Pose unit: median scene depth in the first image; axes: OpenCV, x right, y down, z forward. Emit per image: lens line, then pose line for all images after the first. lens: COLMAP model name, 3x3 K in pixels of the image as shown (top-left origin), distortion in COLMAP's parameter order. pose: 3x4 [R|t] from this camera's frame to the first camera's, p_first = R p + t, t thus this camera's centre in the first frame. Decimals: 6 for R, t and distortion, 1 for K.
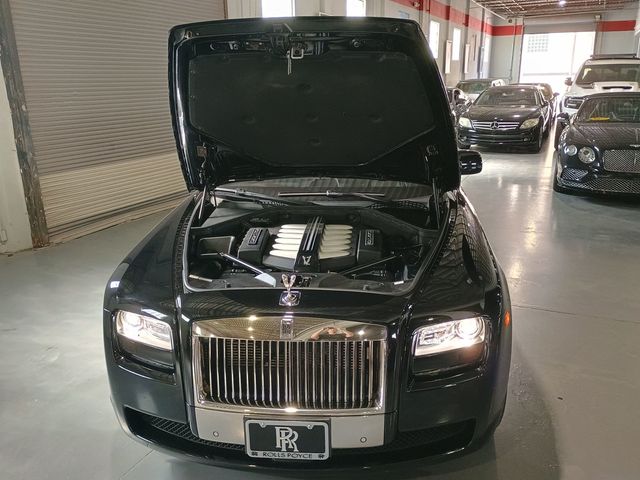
lens RADIAL K [[552.7, 0, 317.8], [0, 552.7, 235.0], [0, 0, 1]] dist [0.047027, -0.044360]
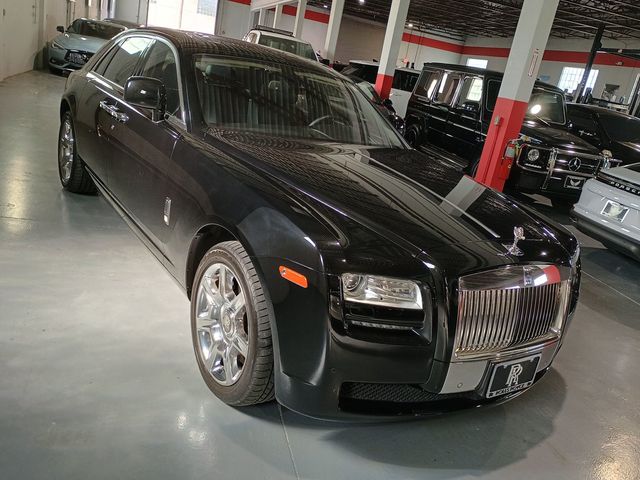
lens RADIAL K [[556.9, 0, 320.0], [0, 556.9, 240.0], [0, 0, 1]] dist [0.053238, -0.058593]
pose [[0.756480, -0.037441, 0.652944, -1.028203], [-0.024042, 0.996093, 0.084972, 0.006822], [-0.653575, -0.079978, 0.752625, 0.400201]]
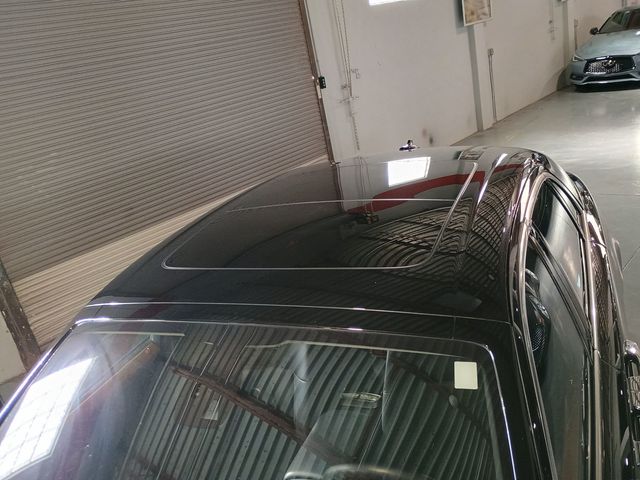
lens RADIAL K [[552.7, 0, 317.8], [0, 552.7, 235.0], [0, 0, 1]] dist [0.047027, -0.044360]
pose [[0.937197, -0.048272, -0.345444, 0.359489], [0.082634, 0.992911, 0.085440, -0.531402], [0.338870, -0.108620, 0.934542, 1.263779]]
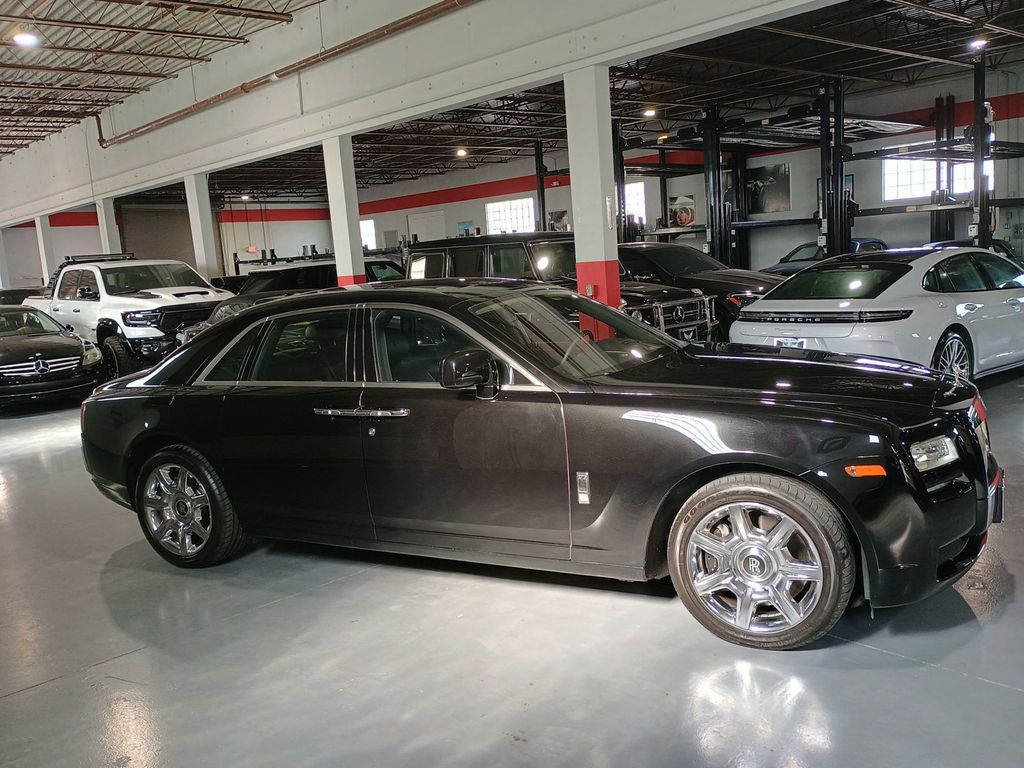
lens RADIAL K [[894.5, 0, 513.3], [0, 894.5, 409.8], [0, 0, 1]] dist [0.061514, -0.054993]
pose [[0.384189, -0.167779, 0.907882, -2.079180], [0.314378, 0.948358, 0.042223, -0.207698], [-0.868081, 0.269197, 0.417095, 1.010801]]
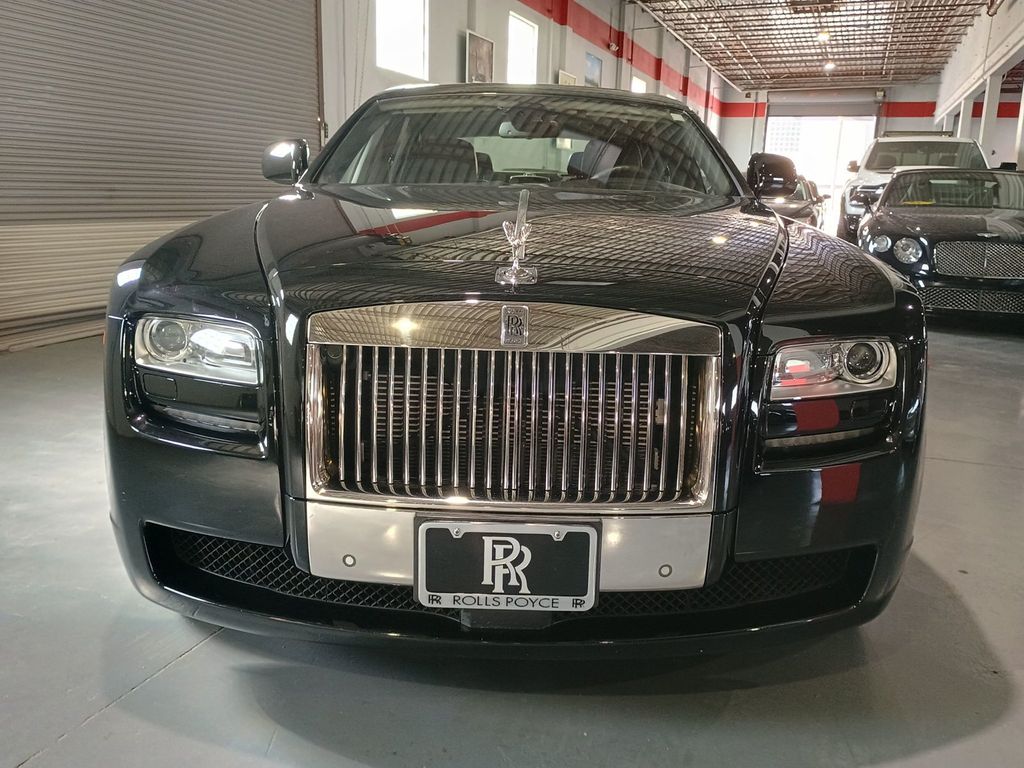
lens RADIAL K [[885.8, 0, 514.9], [0, 885.8, 383.2], [0, 0, 1]] dist [0.036741, -0.015274]
pose [[0.995595, 0.028618, 0.089285, -0.113420], [-0.023510, 0.998055, -0.057742, 0.243768], [-0.090764, 0.055388, 0.994331, 0.234377]]
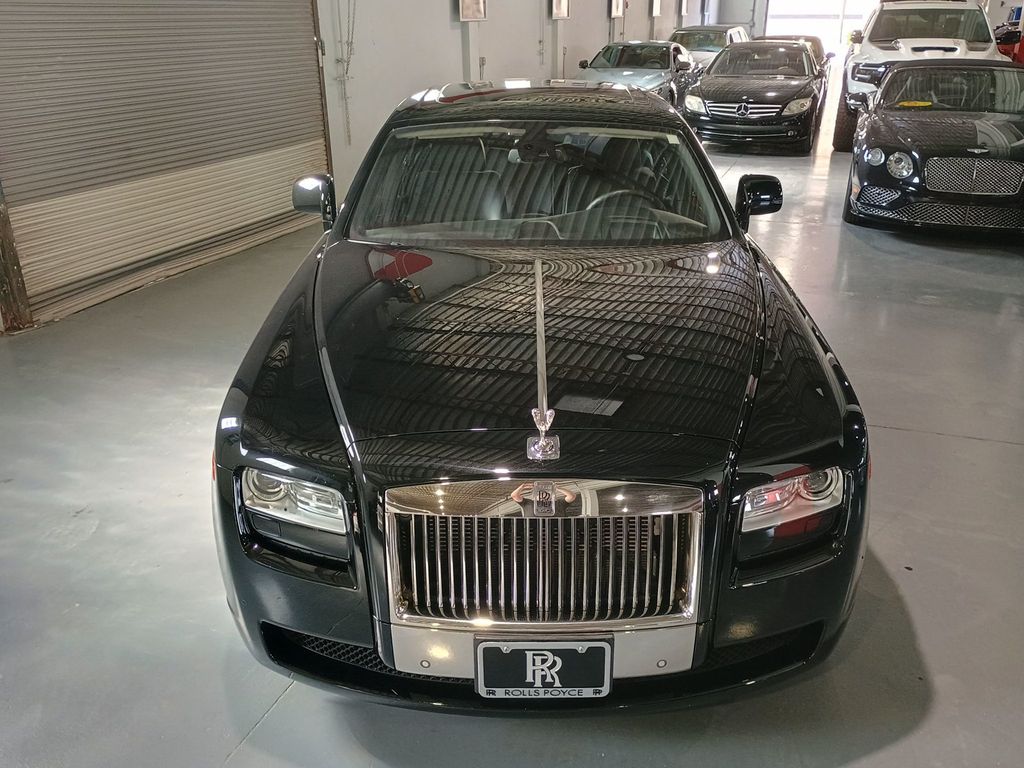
lens RADIAL K [[884.5, 0, 518.4], [0, 884.5, 378.6], [0, 0, 1]] dist [0.053056, -0.058756]
pose [[0.995565, -0.020826, 0.091743, -0.160653], [0.010534, 0.993734, 0.111276, -0.068103], [-0.093485, -0.109816, 0.989546, 0.039547]]
